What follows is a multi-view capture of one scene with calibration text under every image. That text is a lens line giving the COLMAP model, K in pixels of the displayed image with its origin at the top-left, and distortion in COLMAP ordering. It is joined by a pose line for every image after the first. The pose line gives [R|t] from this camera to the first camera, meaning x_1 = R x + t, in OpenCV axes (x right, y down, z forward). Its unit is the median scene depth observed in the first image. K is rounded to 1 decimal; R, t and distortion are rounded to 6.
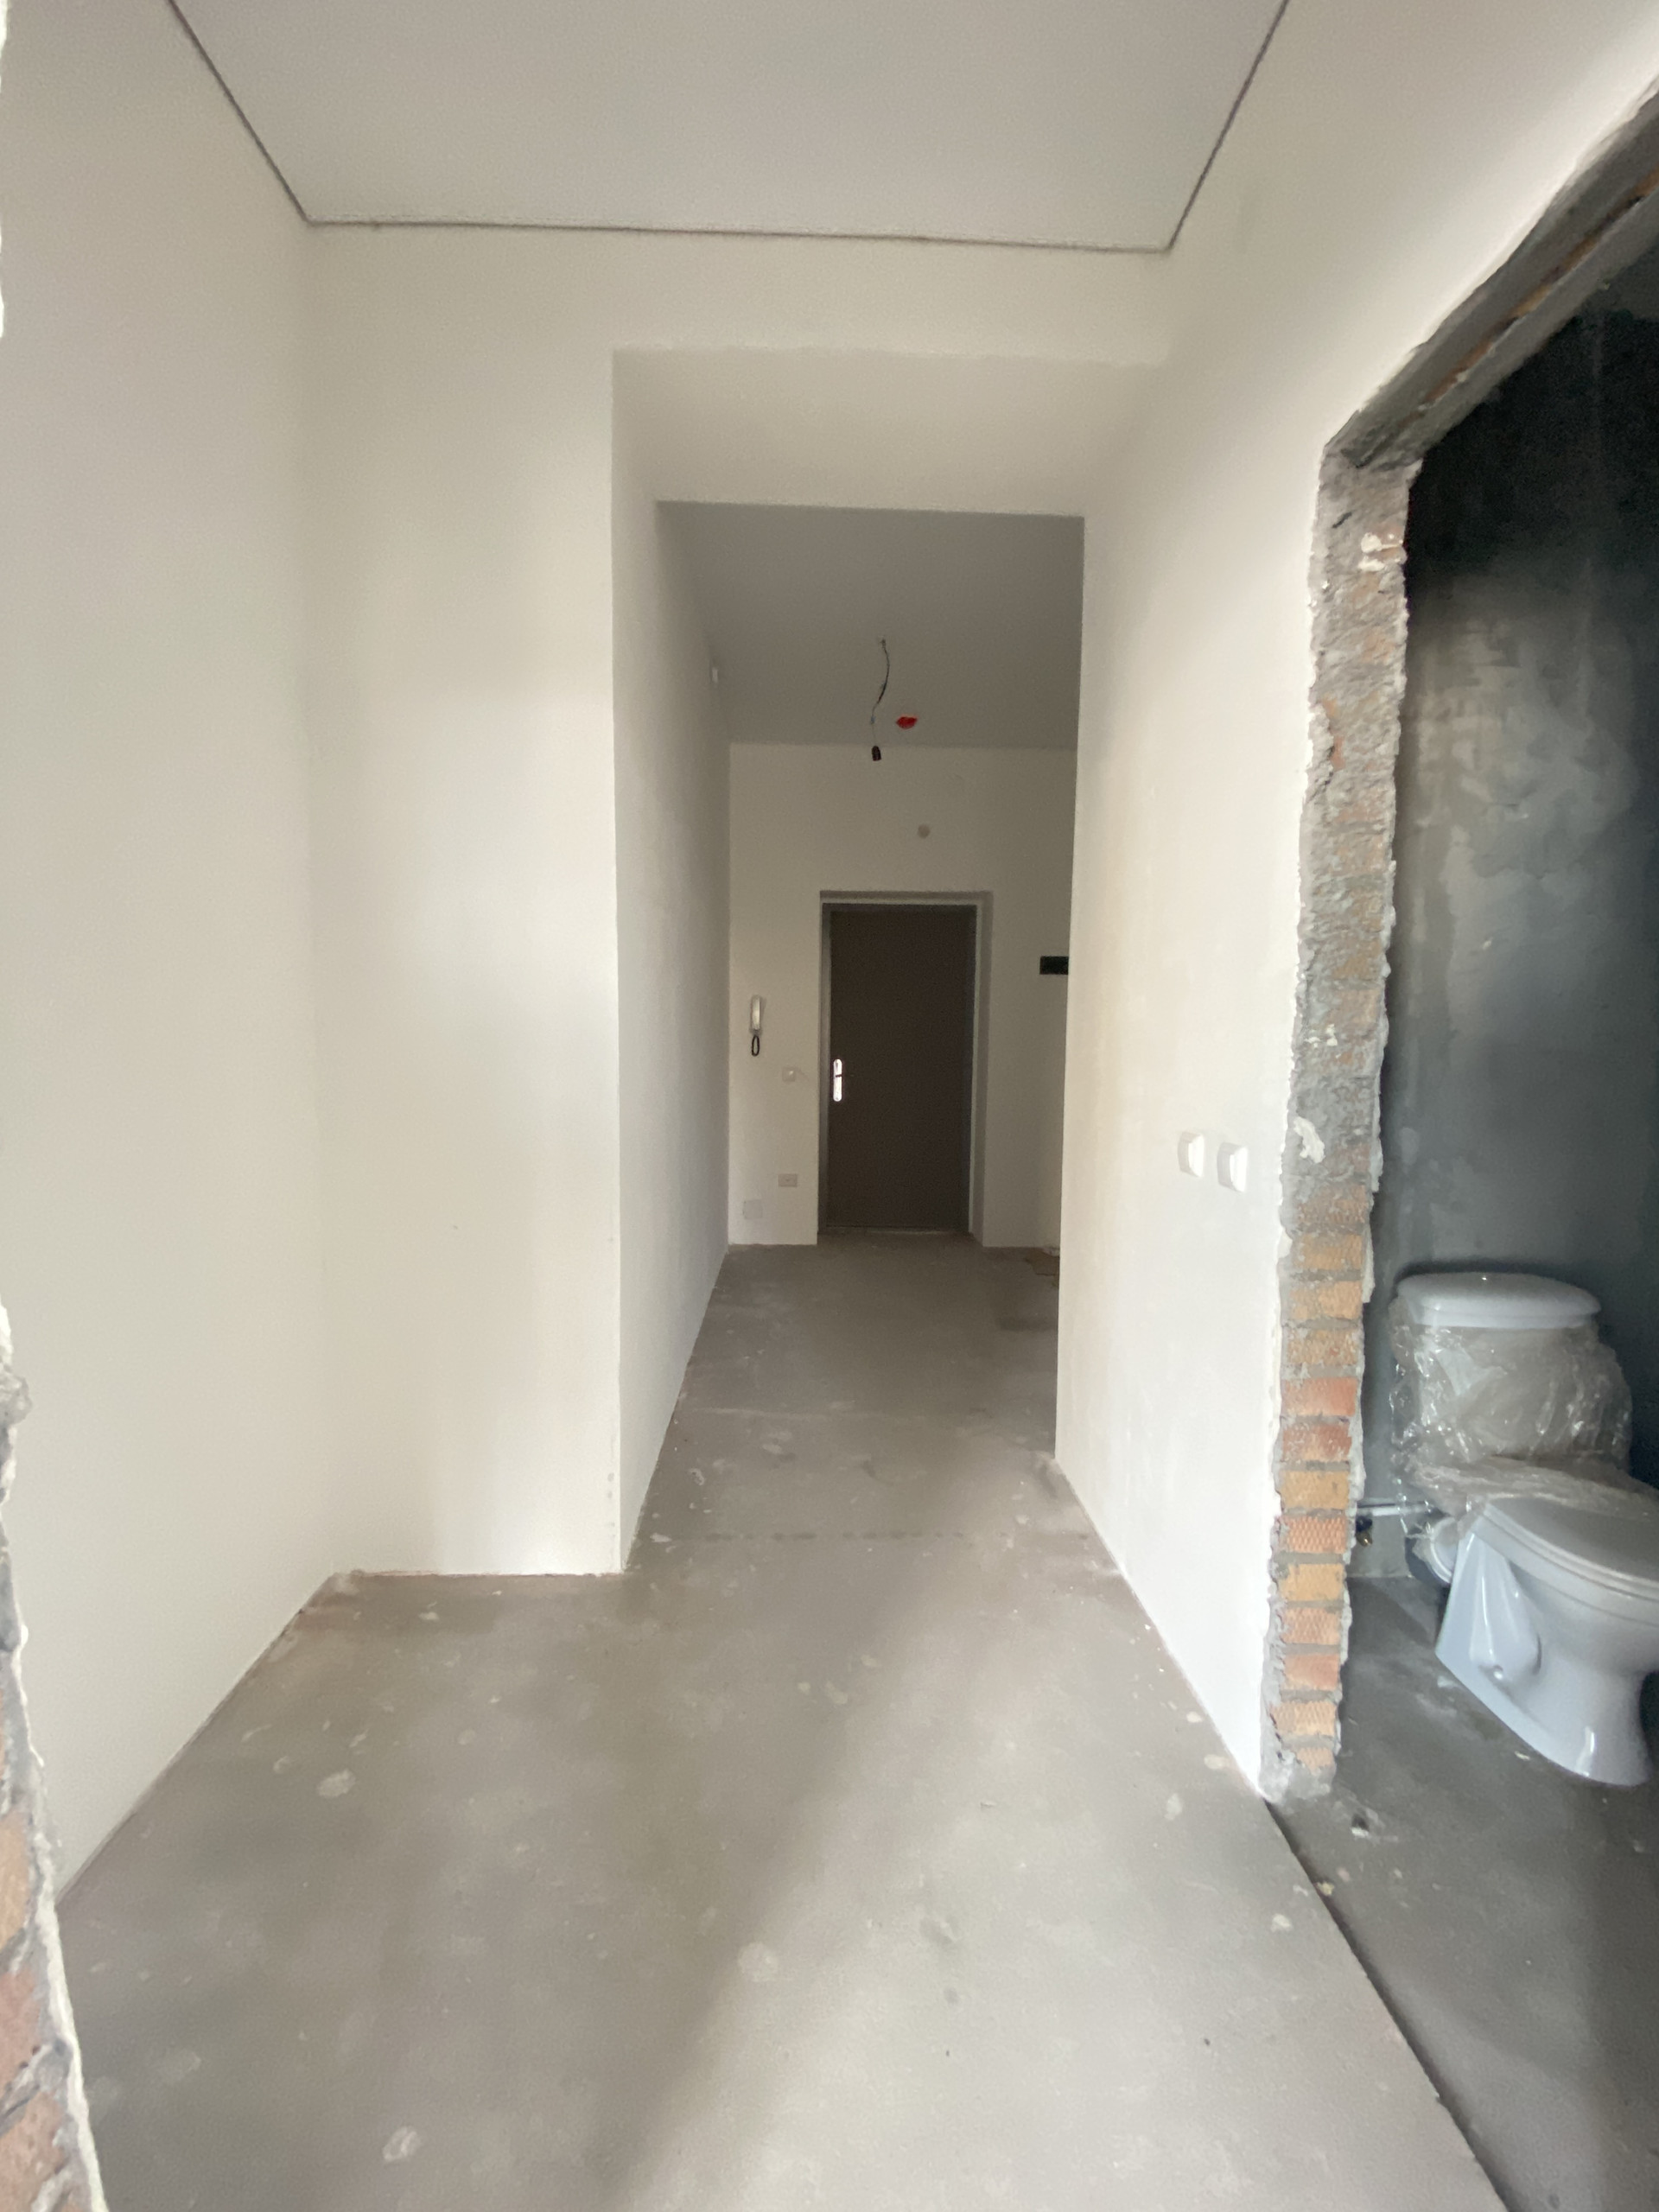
lens RADIAL K [[905.0, 0, 831.4], [0, 905.0, 1097.1], [0, 0, 1]] dist [0.015229, -0.016764]
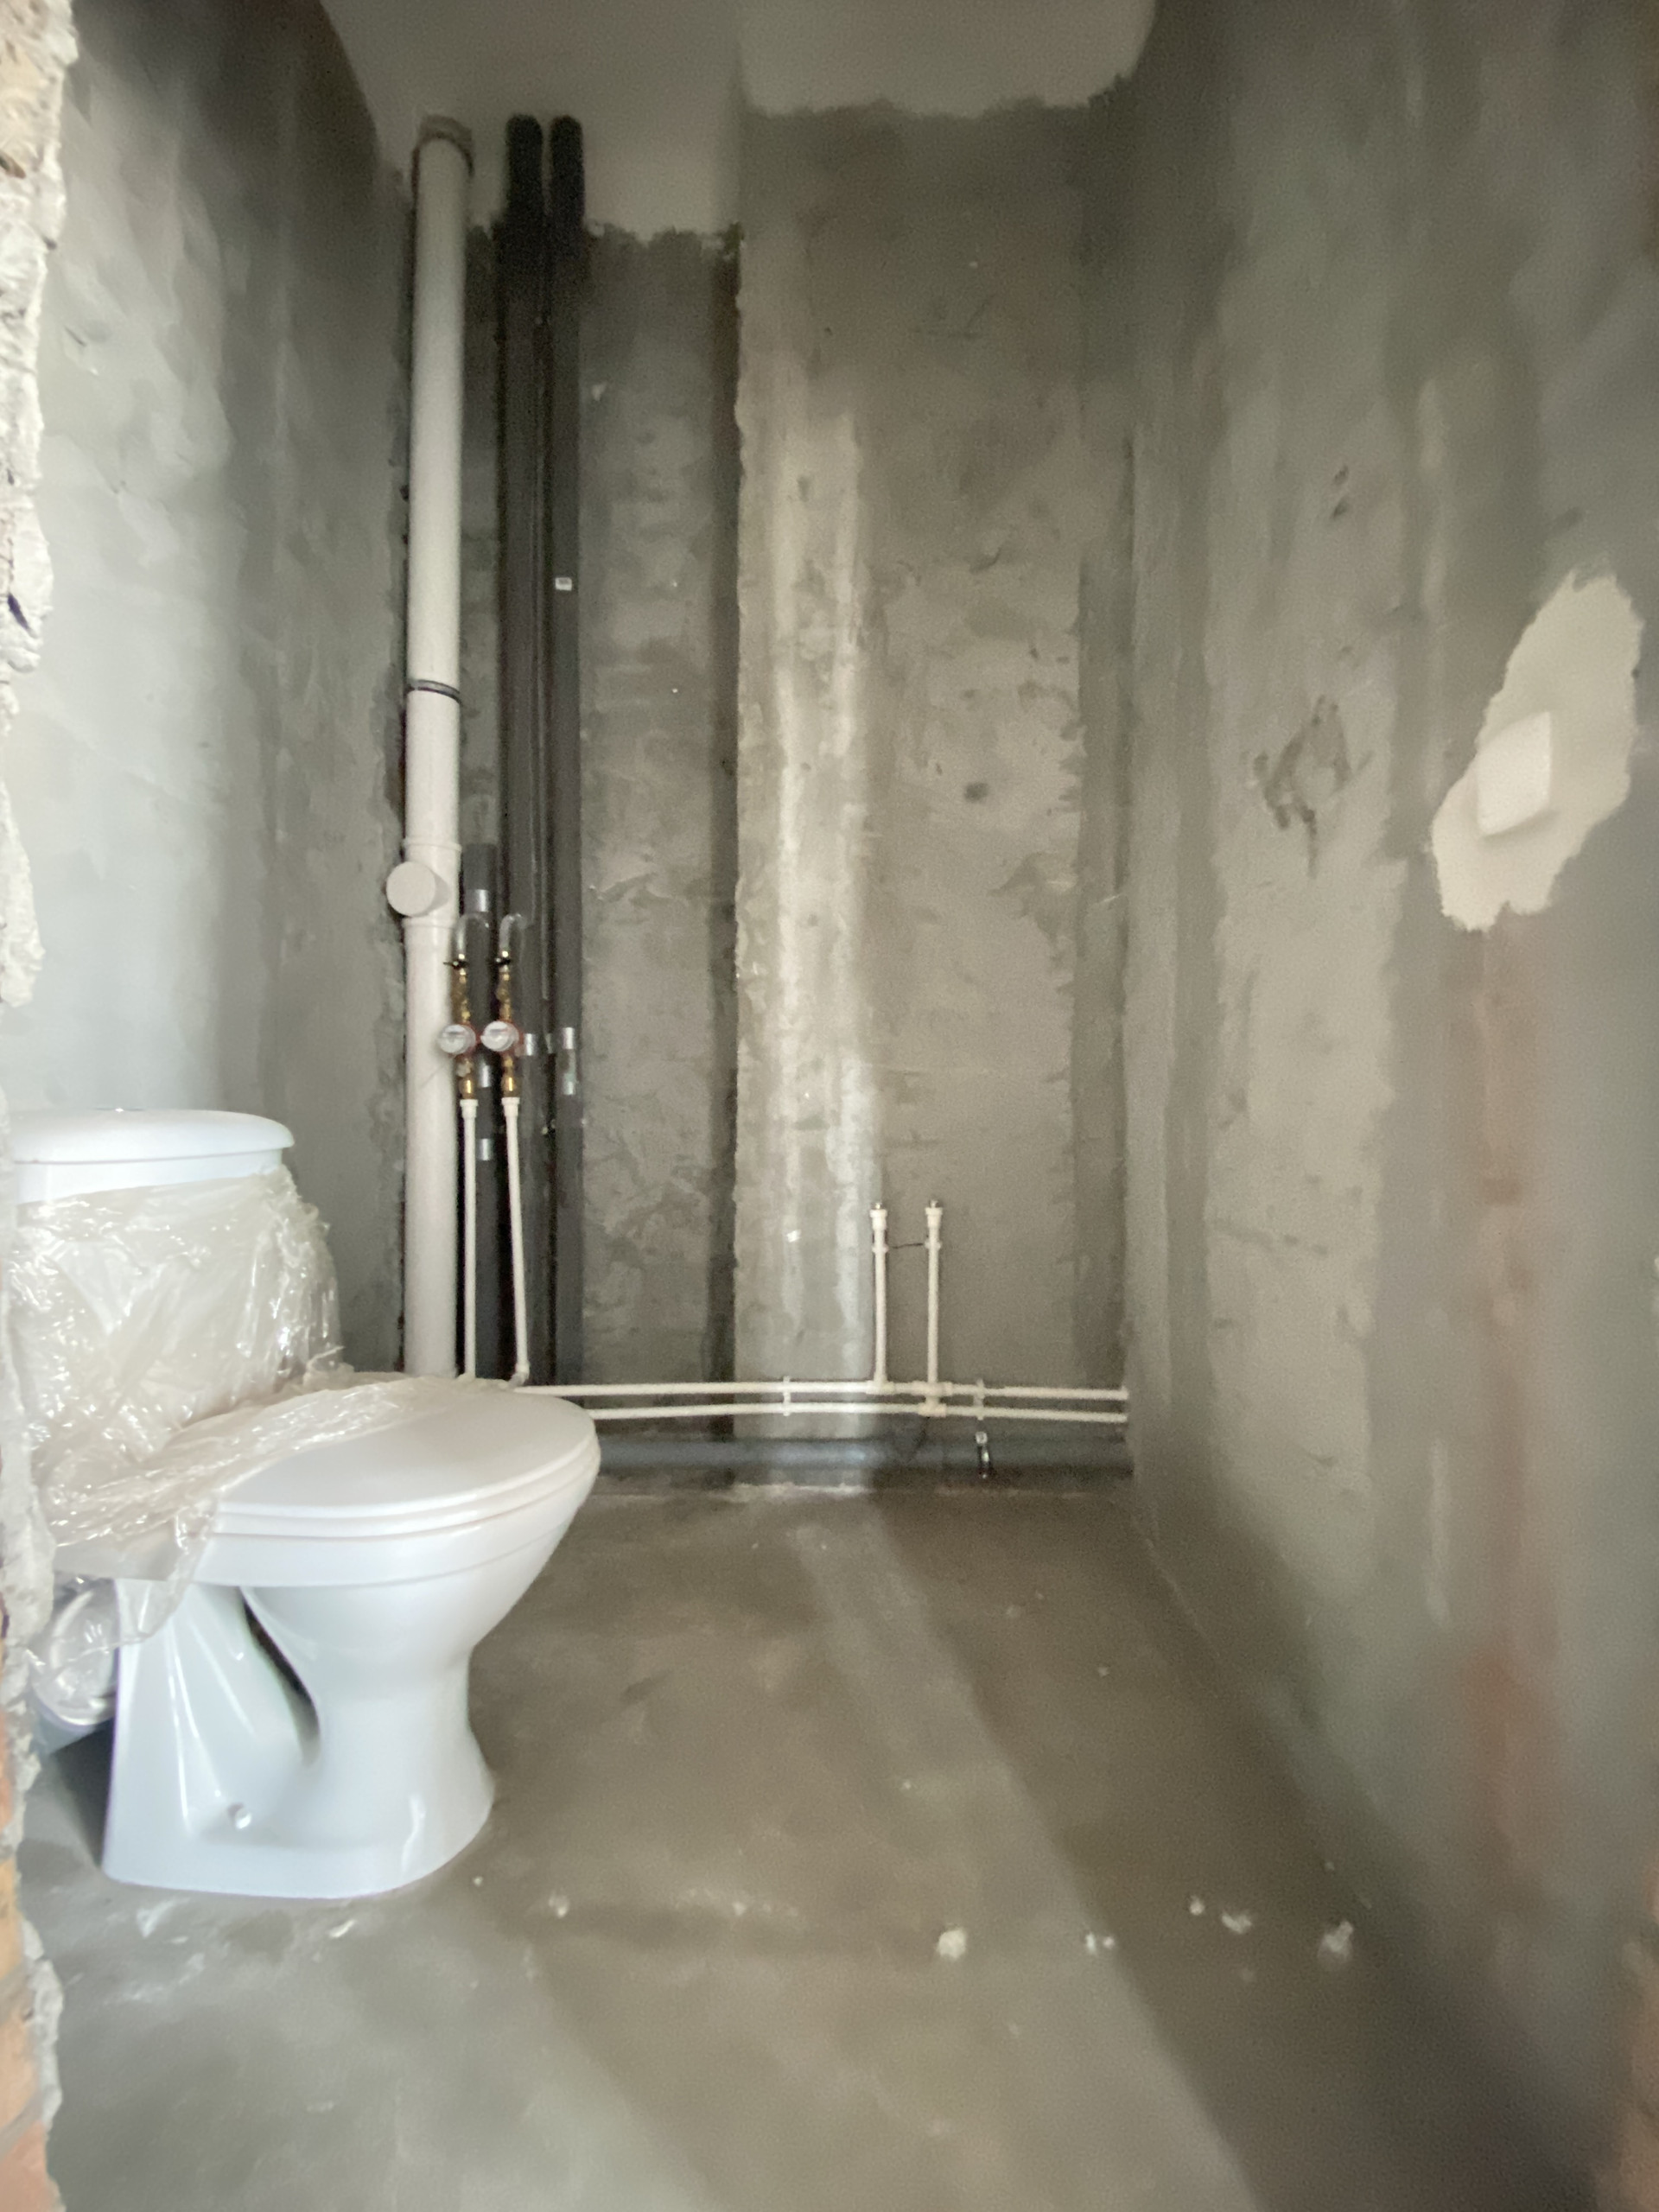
lens RADIAL K [[897.4, 0, 848.9], [0, 897.4, 1094.9], [0, 0, 1]] dist [0.008821, -0.016028]
pose [[0.099951, -0.023384, 0.994718, 0.253611], [0.077235, 0.996890, 0.015674, 0.224188], [-0.991990, 0.075261, 0.101446, 0.548061]]
